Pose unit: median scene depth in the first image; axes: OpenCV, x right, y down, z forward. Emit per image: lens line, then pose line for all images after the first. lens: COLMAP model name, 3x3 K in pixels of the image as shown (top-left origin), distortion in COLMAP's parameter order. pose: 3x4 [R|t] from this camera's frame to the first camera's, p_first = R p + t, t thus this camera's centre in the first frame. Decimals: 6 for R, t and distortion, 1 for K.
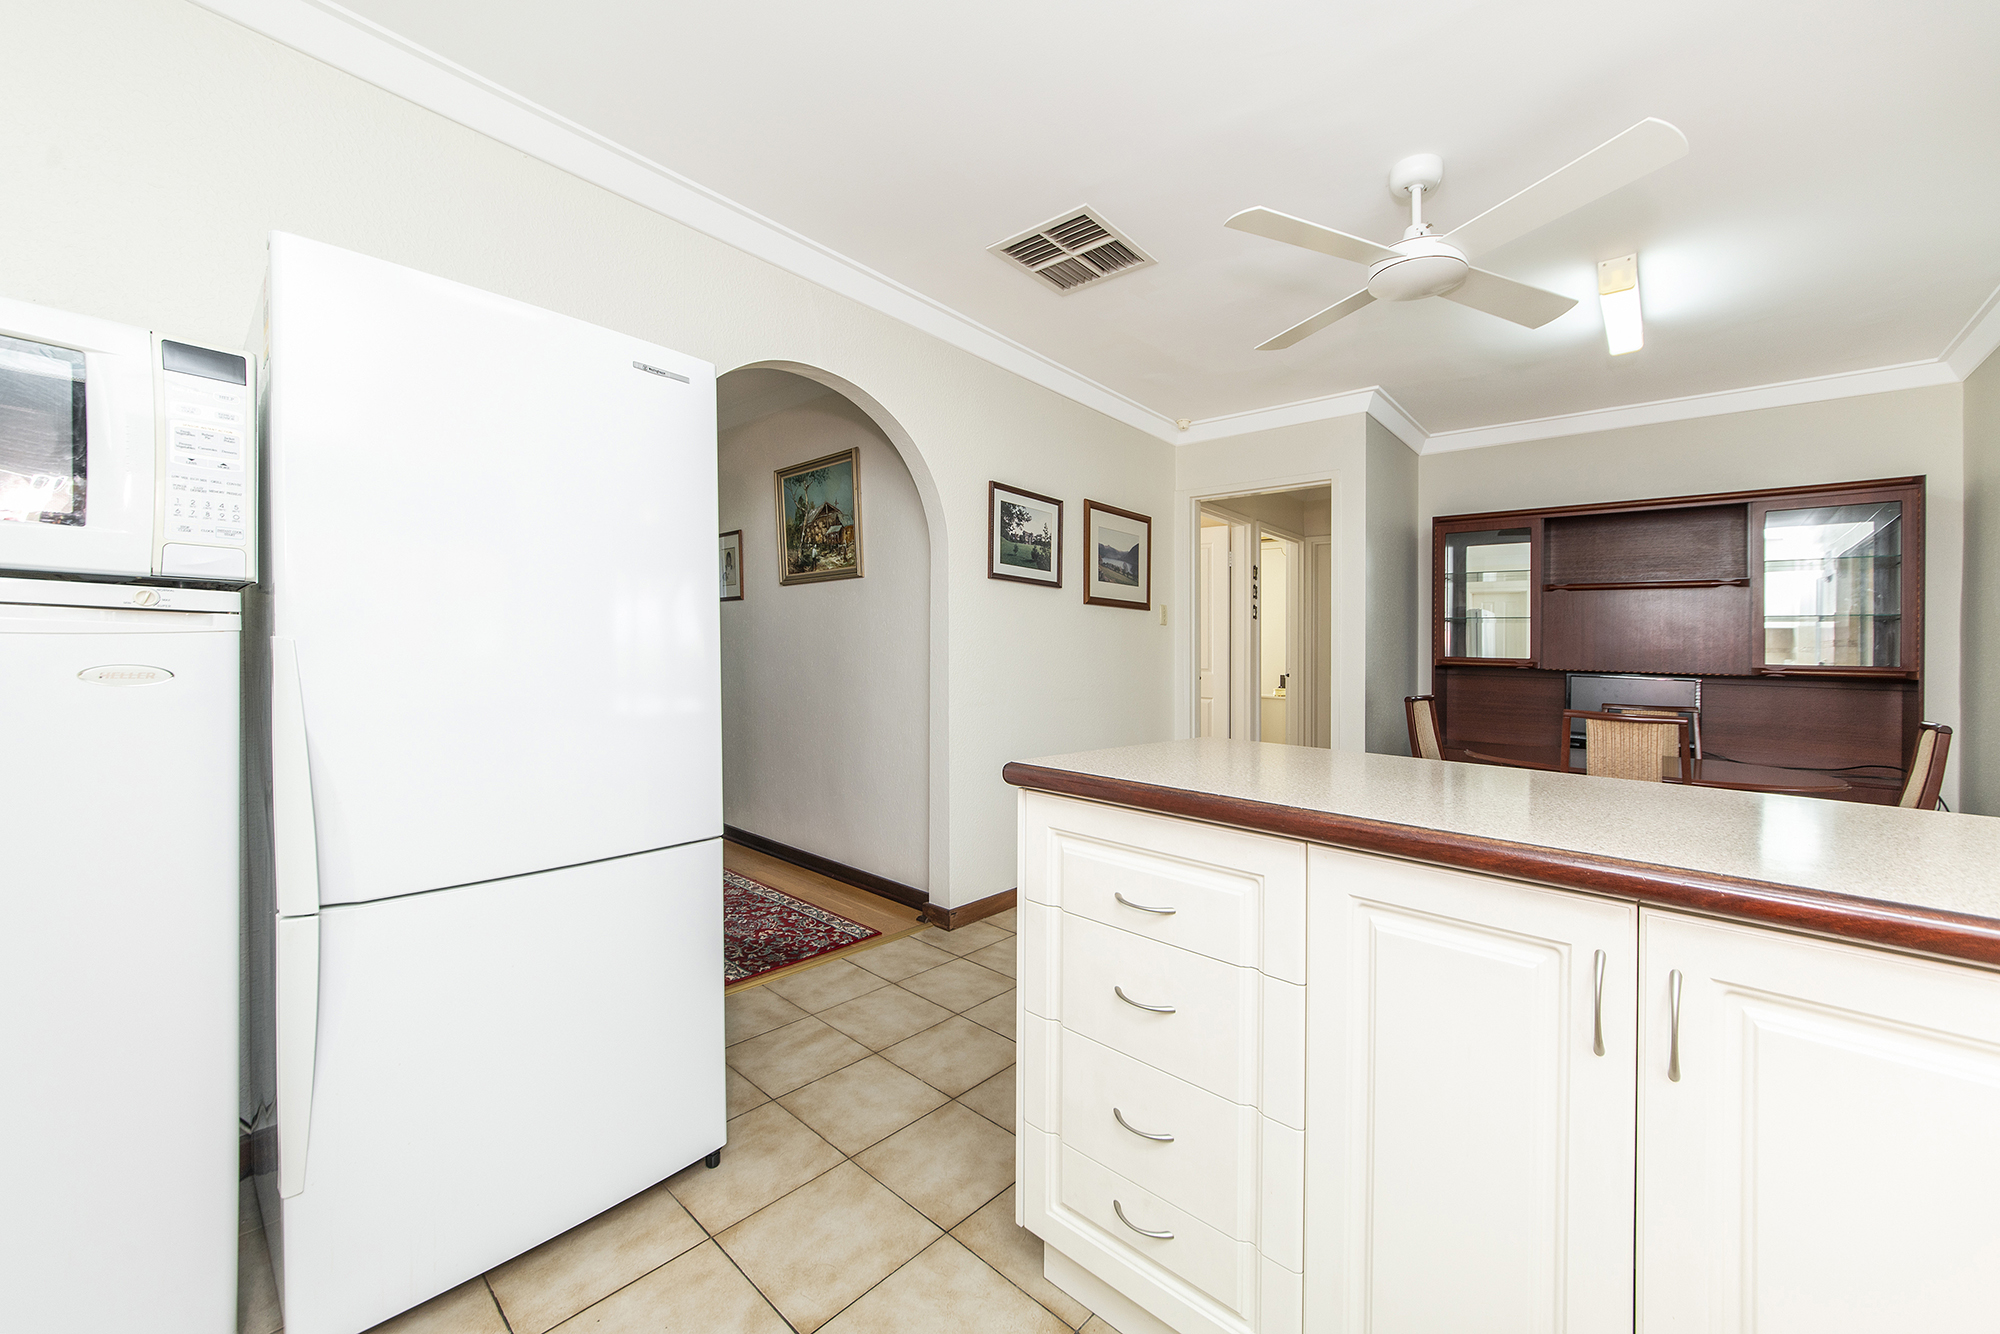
lens RADIAL K [[763.0, 0, 1034.8], [0, 763.0, 657.0], [0, 0, 1]] dist [-0.003320, 0.000990]
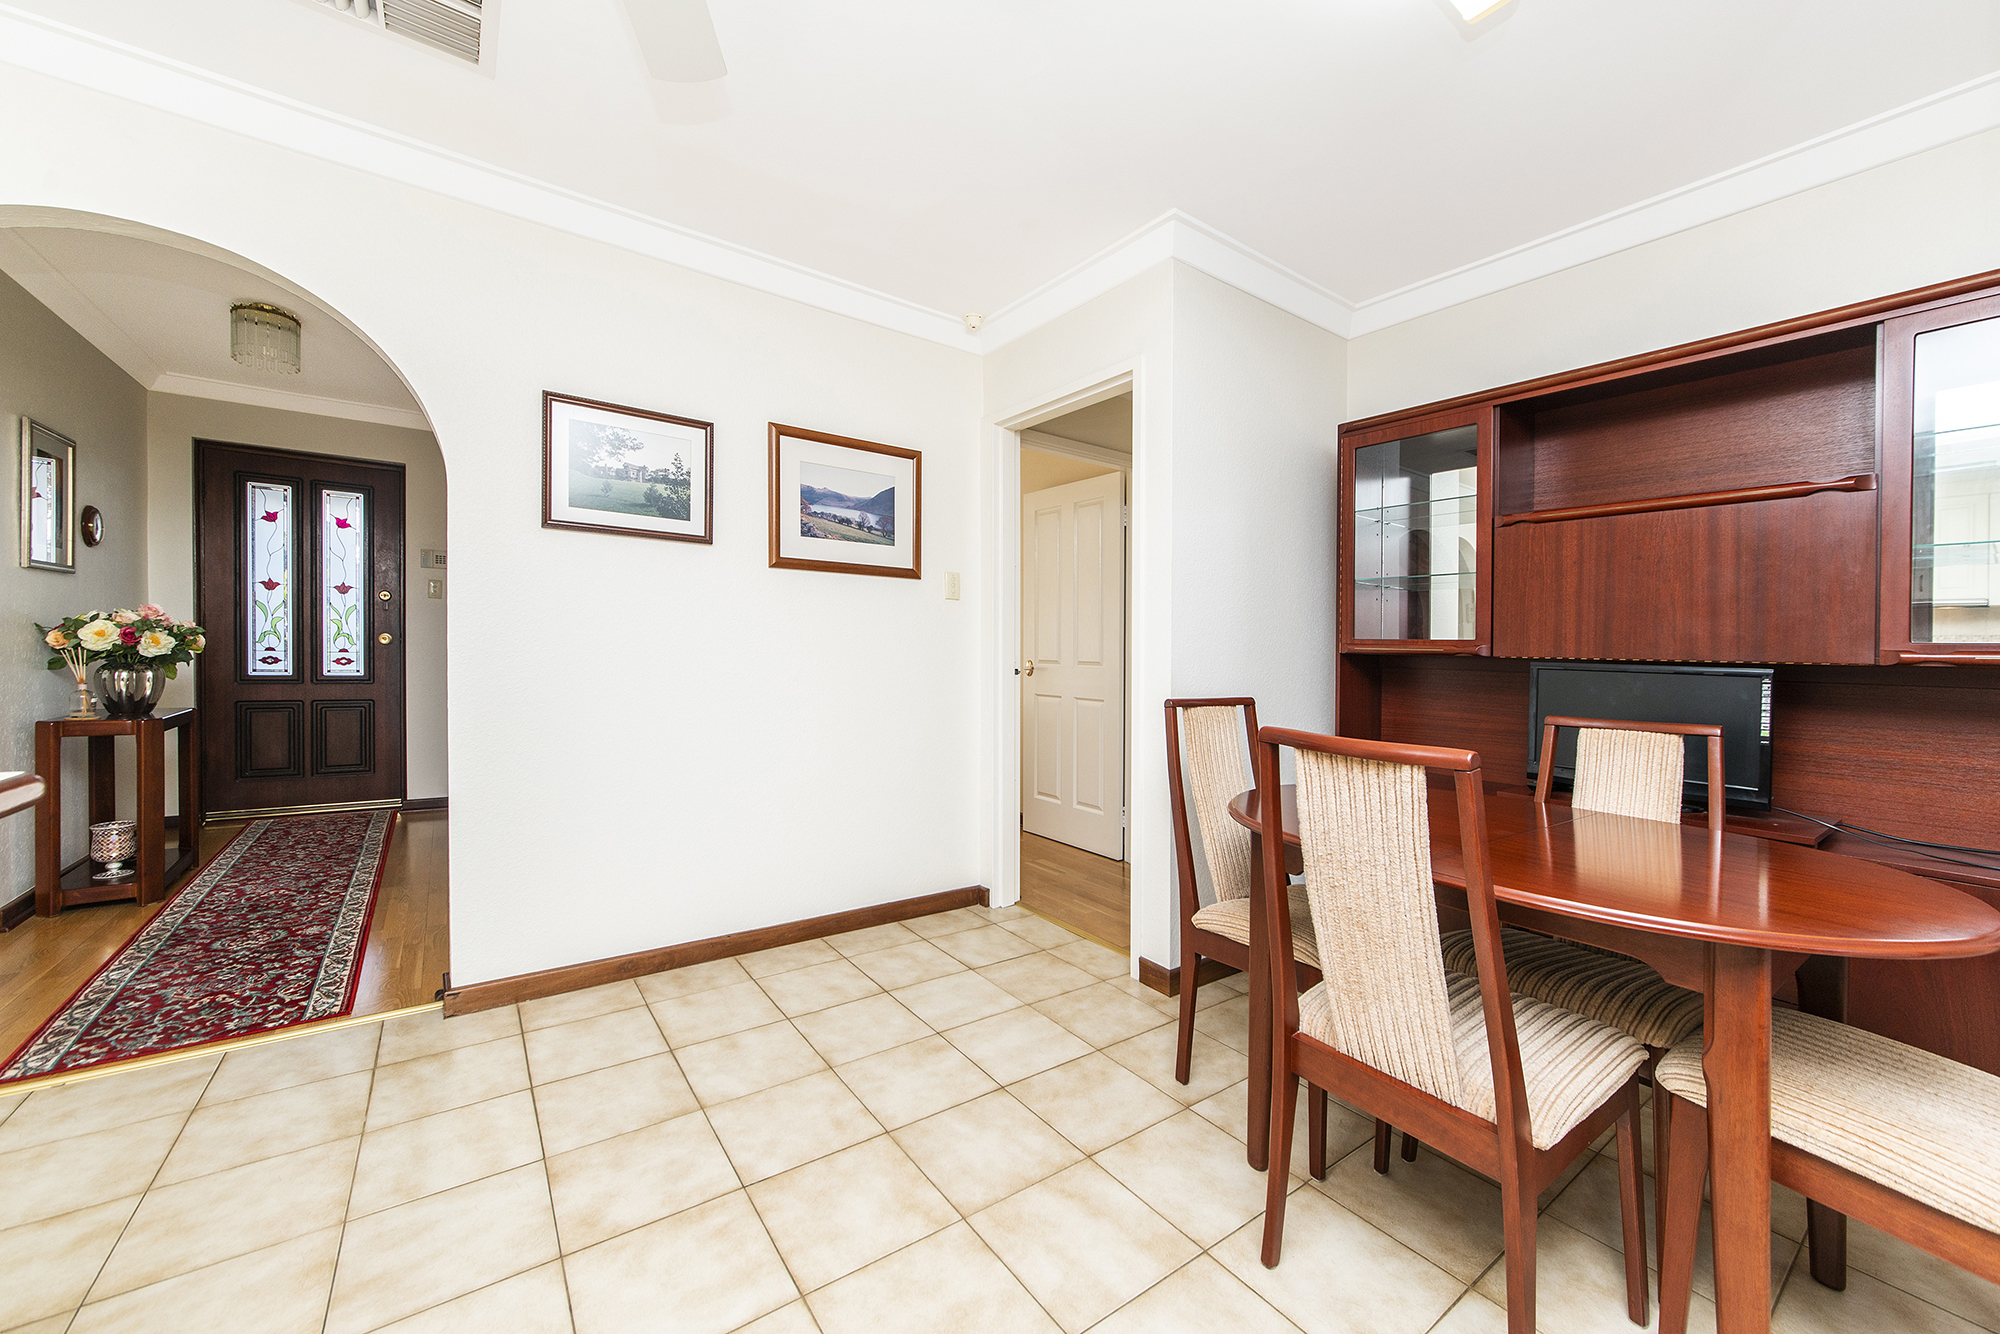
lens RADIAL K [[763.0, 0, 1010.2], [0, 763.0, 655.6], [0, 0, 1]] dist [-0.003320, 0.000990]
pose [[0.971665, -0.000759, -0.236359, 0.489492], [-0.000657, 0.999982, -0.005912, 0.020398], [0.236360, 0.005899, 0.971648, 0.369246]]
